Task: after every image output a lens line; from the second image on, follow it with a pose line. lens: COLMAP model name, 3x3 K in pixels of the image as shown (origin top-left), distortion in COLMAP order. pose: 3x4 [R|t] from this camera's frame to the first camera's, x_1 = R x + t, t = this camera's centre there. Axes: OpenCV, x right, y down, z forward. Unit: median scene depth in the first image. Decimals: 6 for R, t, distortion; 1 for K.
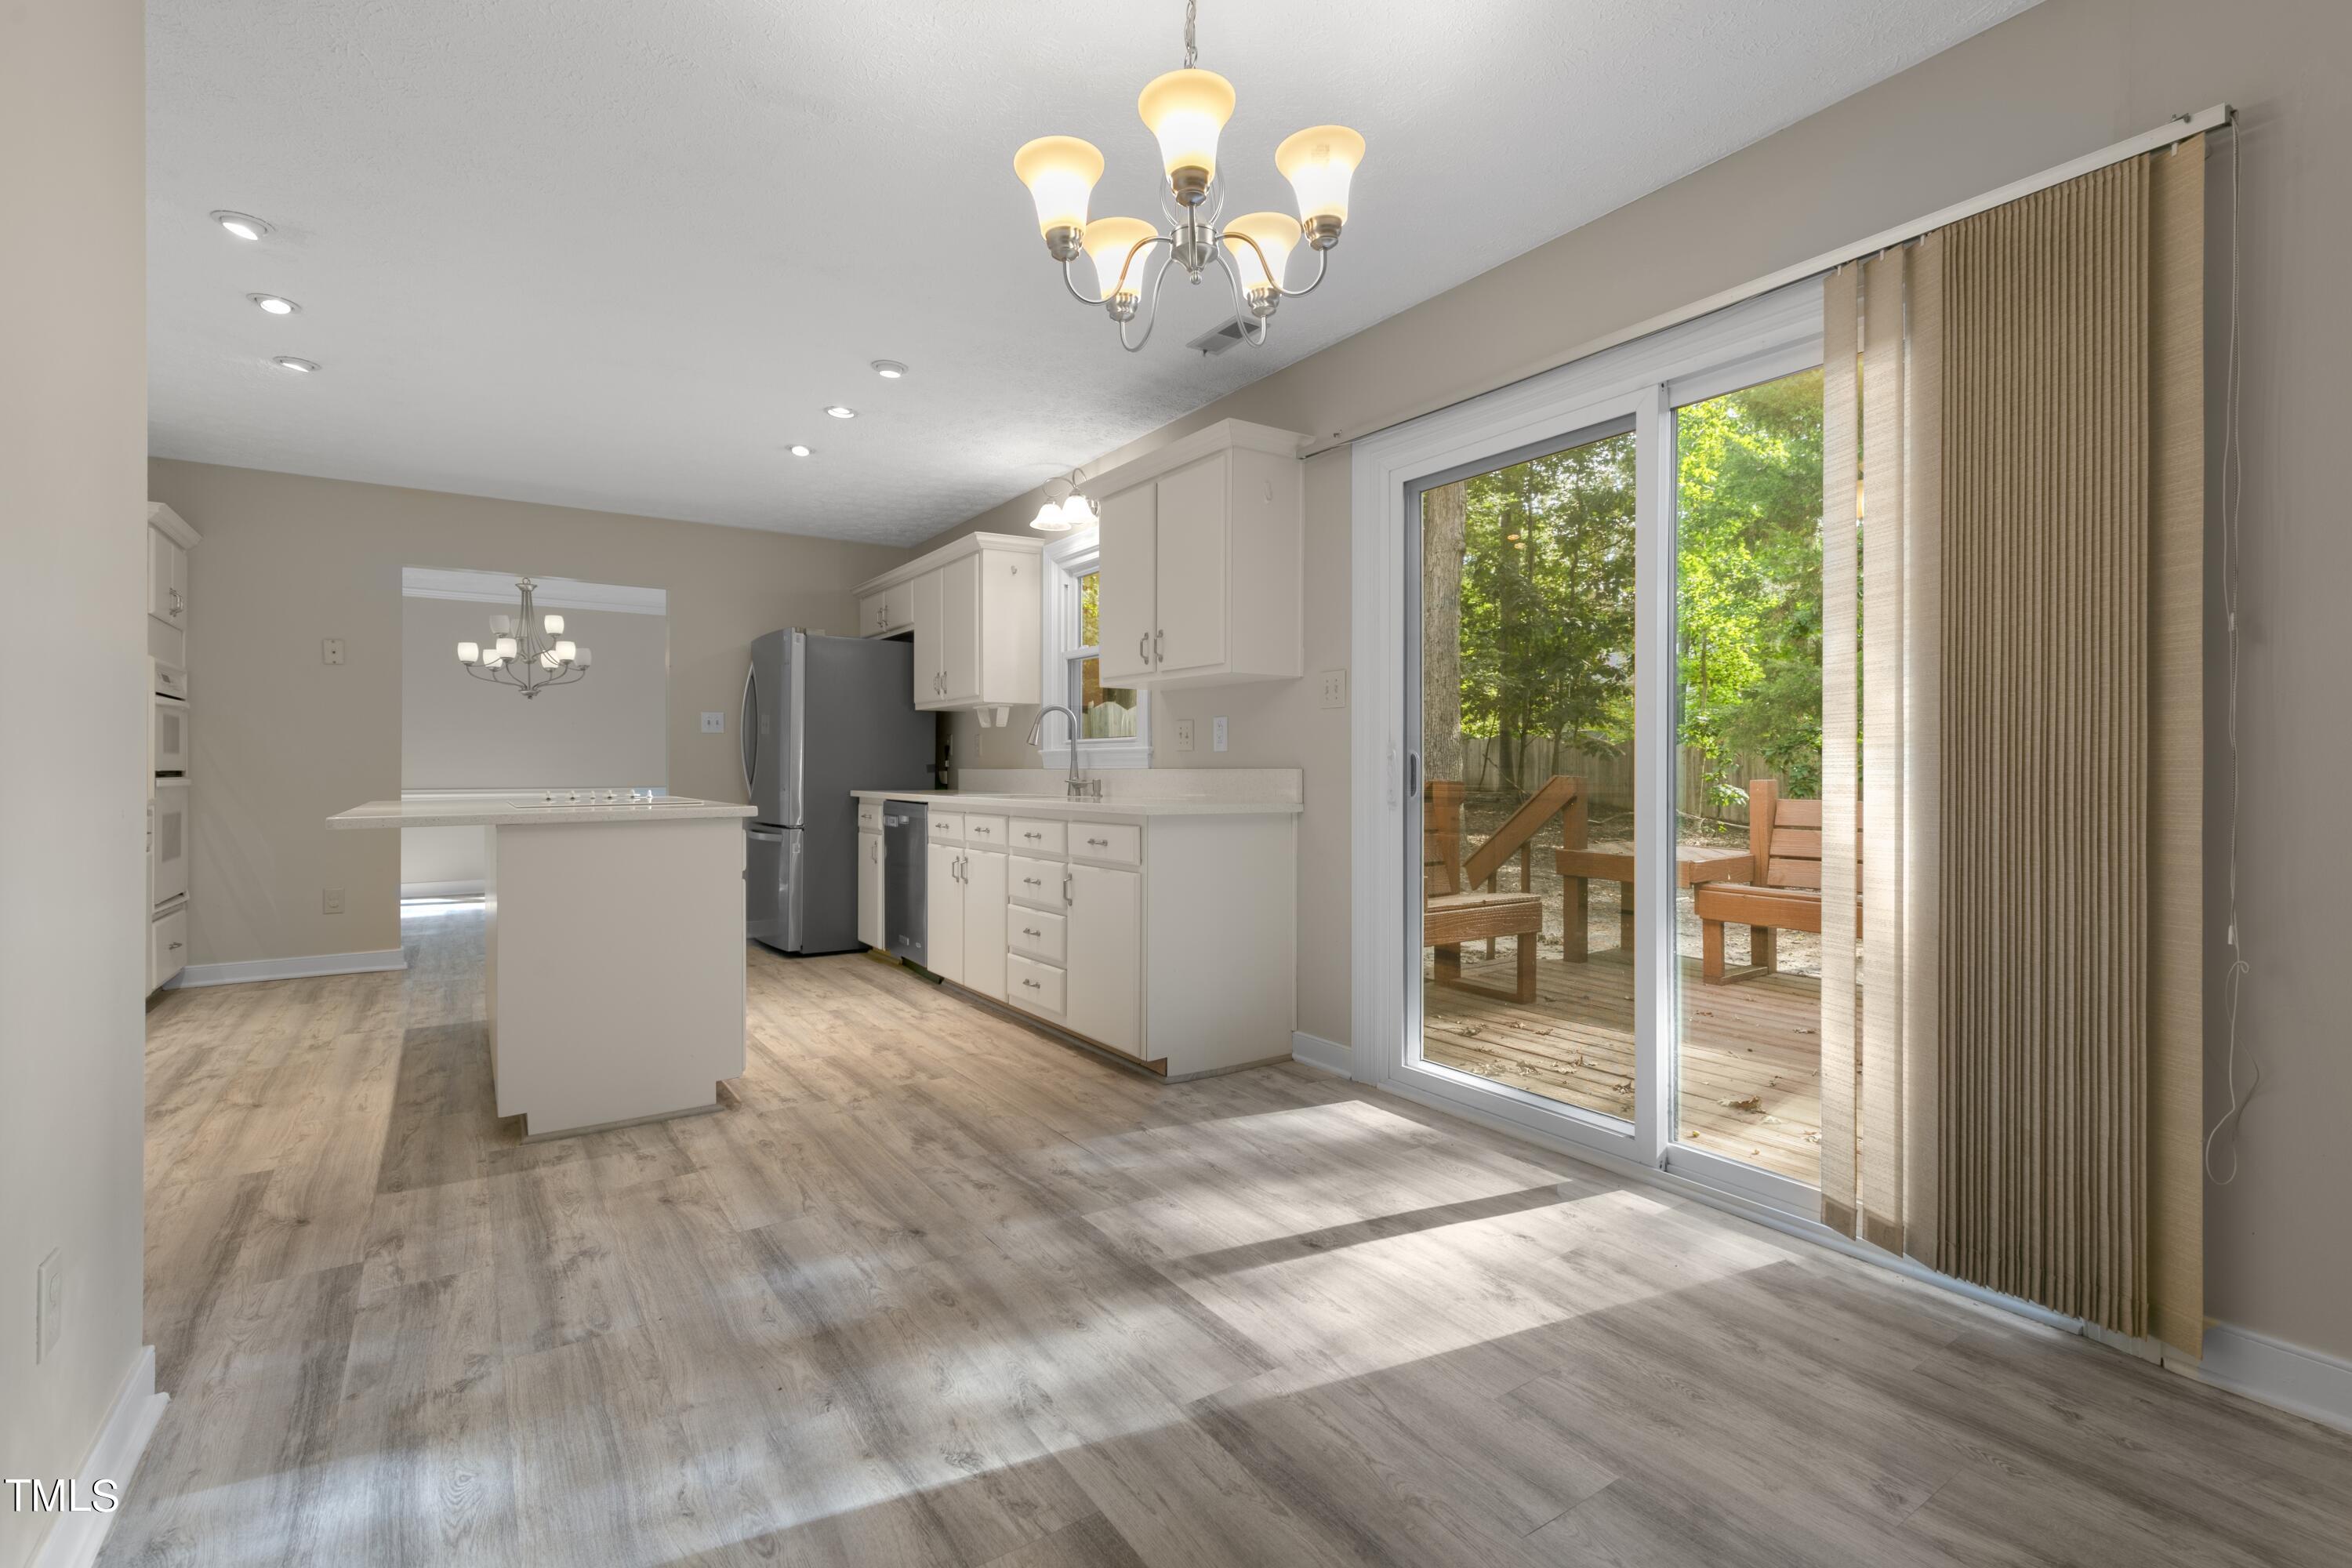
lens RADIAL K [[1048.9, 0, 1191.2], [0, 1048.9, 770.7], [0, 0, 1]] dist [0.006215, -0.000786]
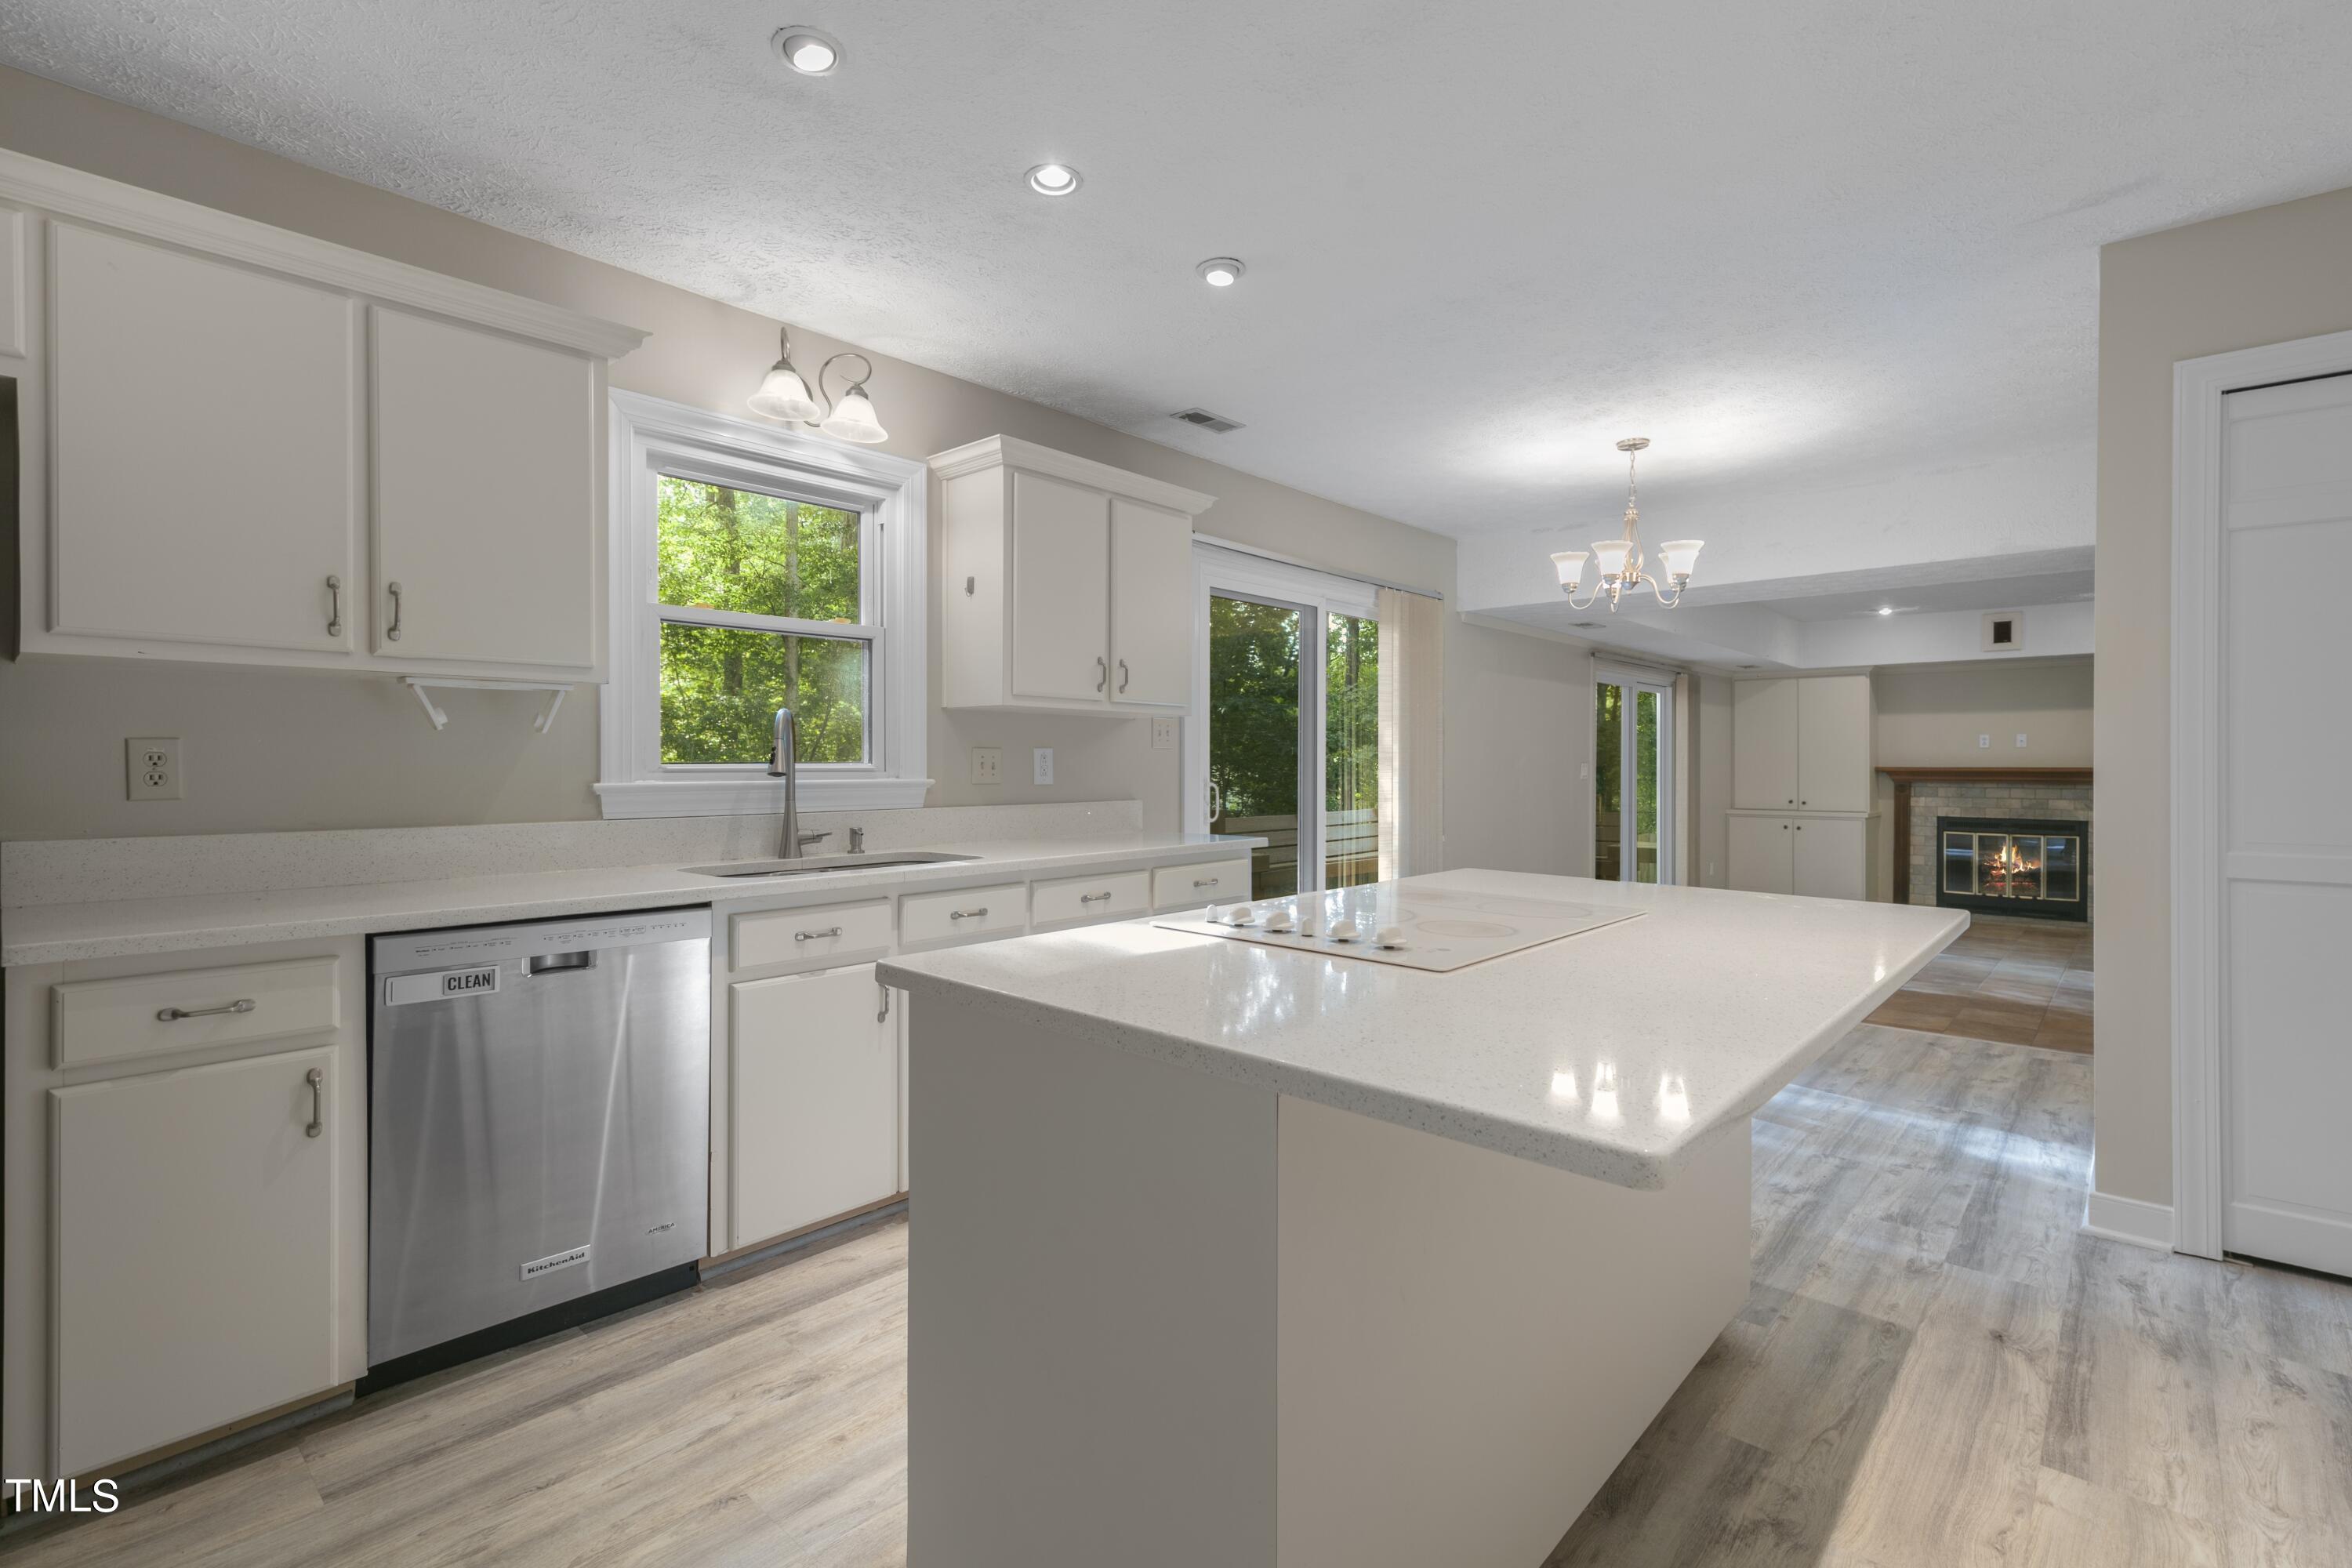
lens RADIAL K [[1048.9, 0, 1185.6], [0, 1048.9, 768.5], [0, 0, 1]] dist [0.006215, -0.000786]
pose [[-0.213702, -0.003942, 0.976891, -1.047745], [0.001664, 0.999989, 0.004399, -0.042250], [-0.976898, 0.002565, -0.213693, 1.245120]]
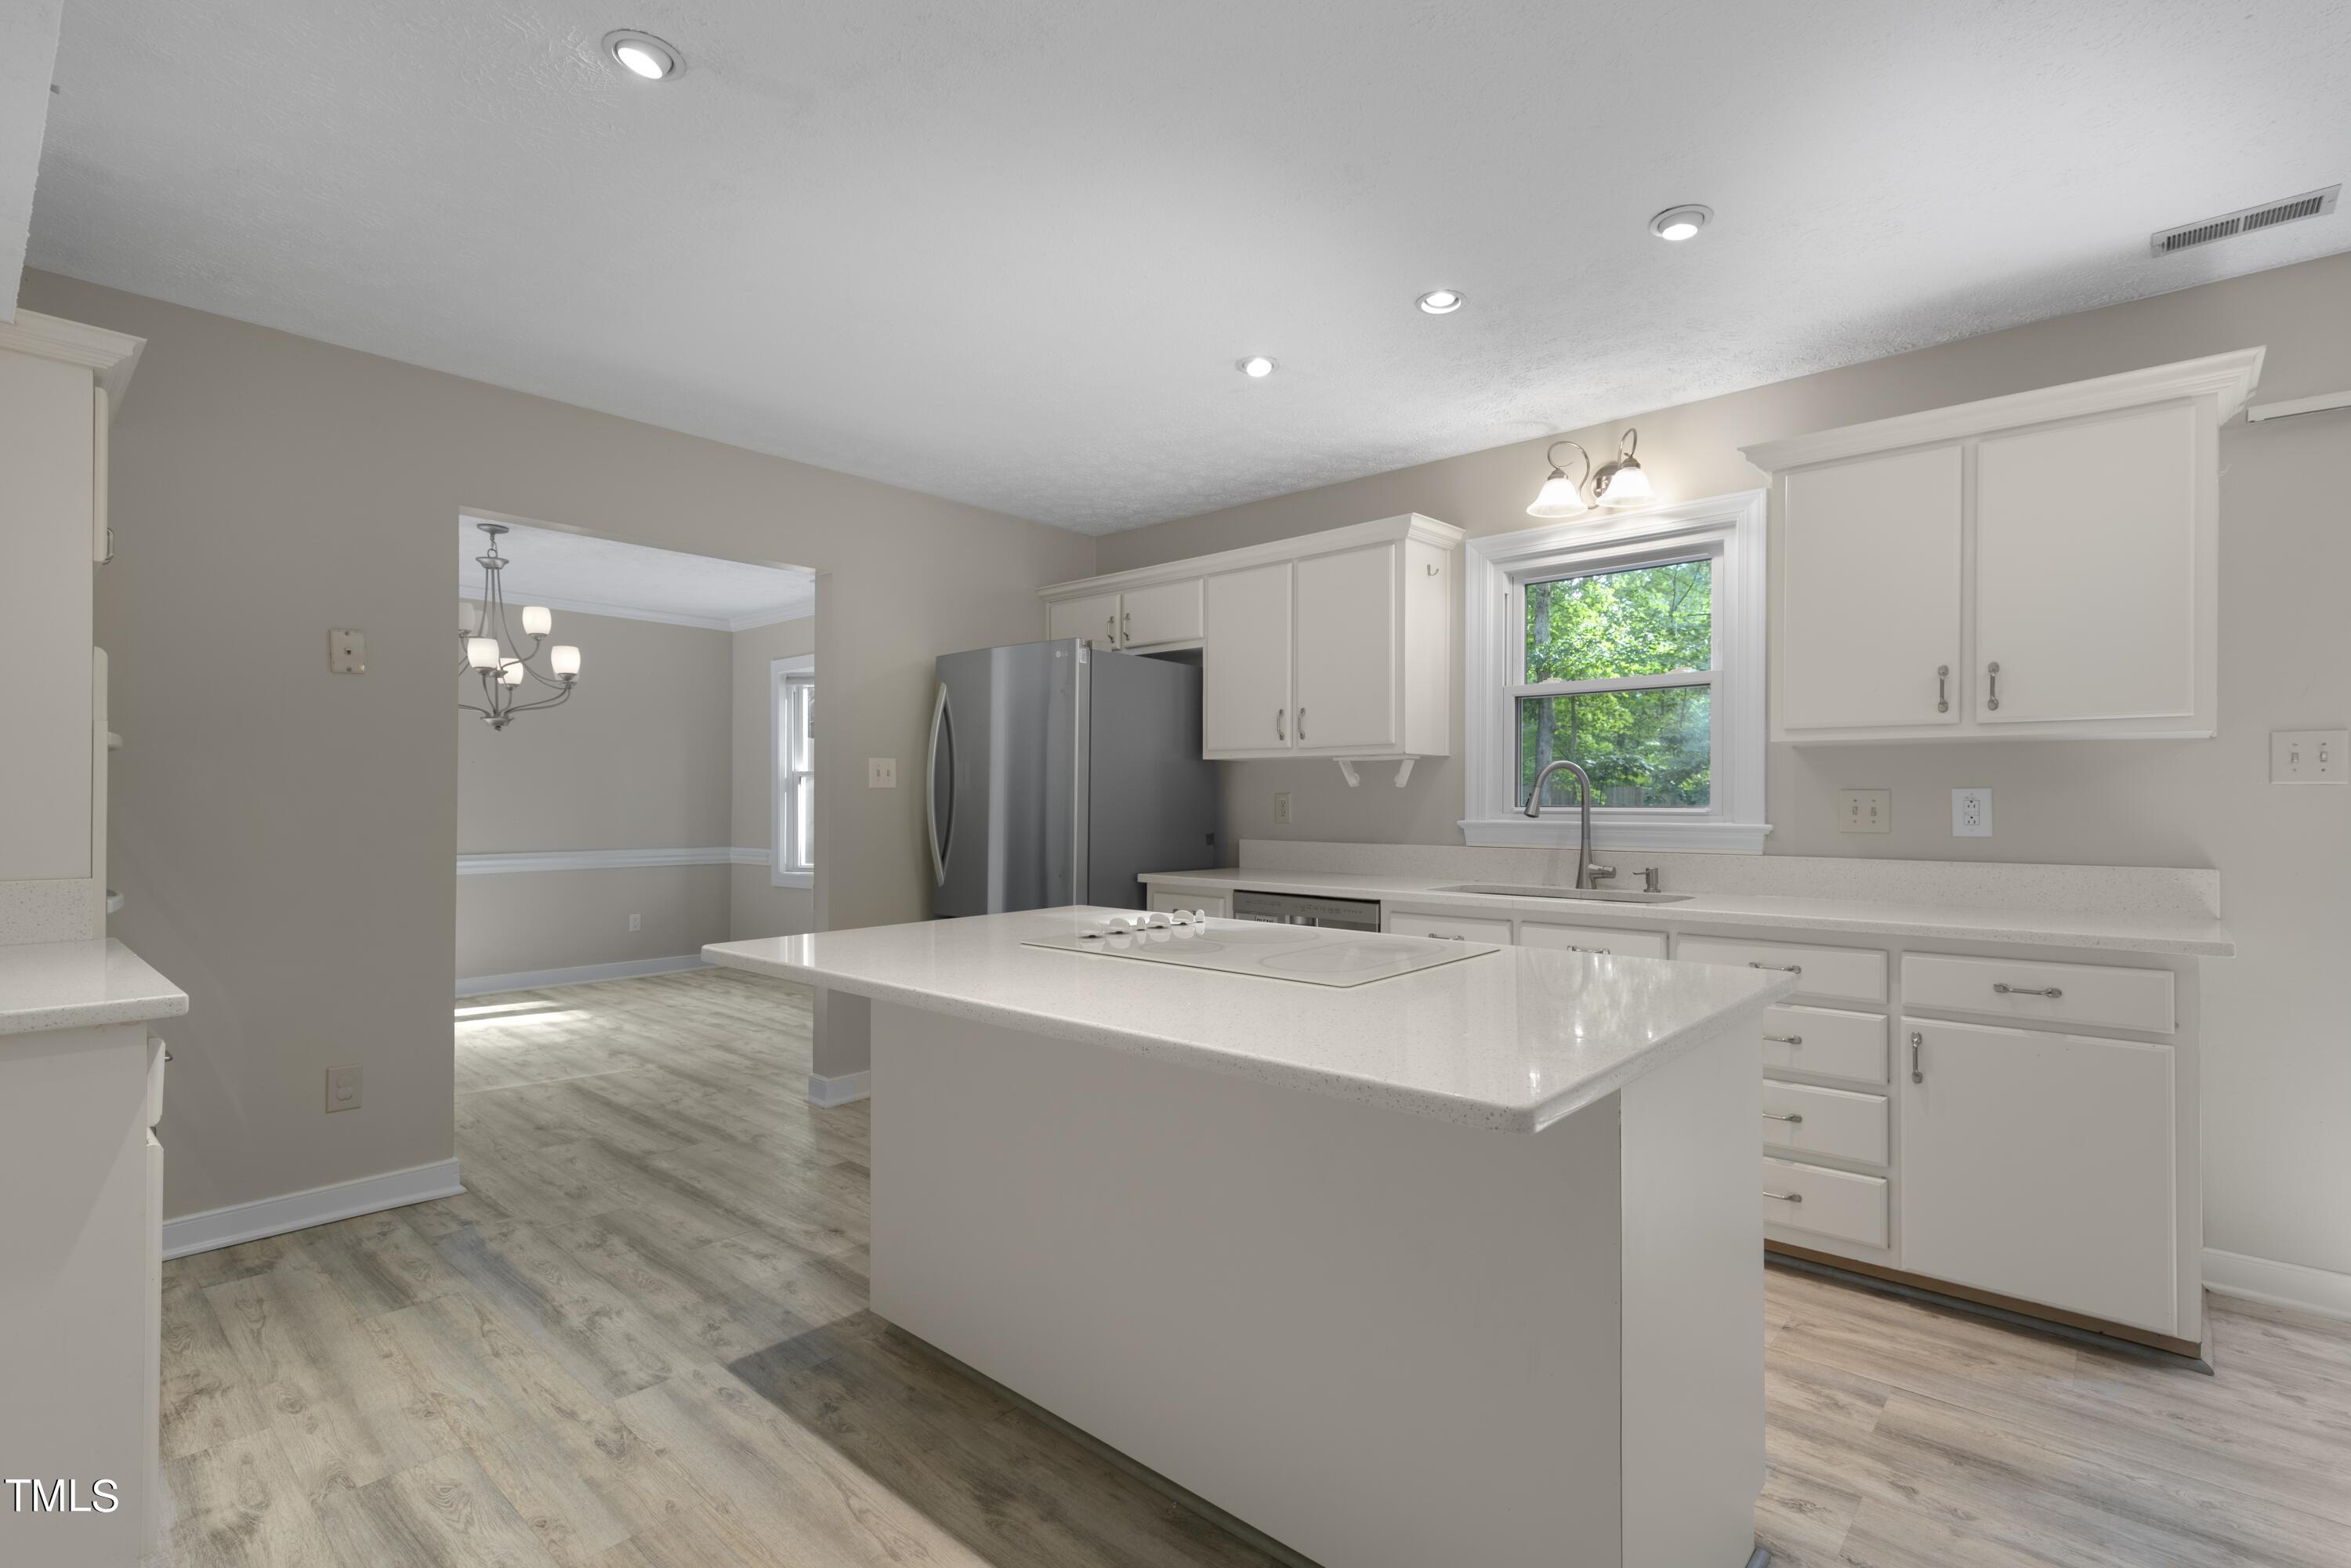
lens RADIAL K [[1048.4, 0, 1131.0], [0, 1048.4, 803.5], [0, 0, 1]] dist [0.006215, -0.000786]
pose [[0.972573, 0.001740, 0.232591, -0.792341], [-0.001890, 0.999998, 0.000424, -0.046258], [-0.232590, -0.000852, 0.972574, 0.515171]]
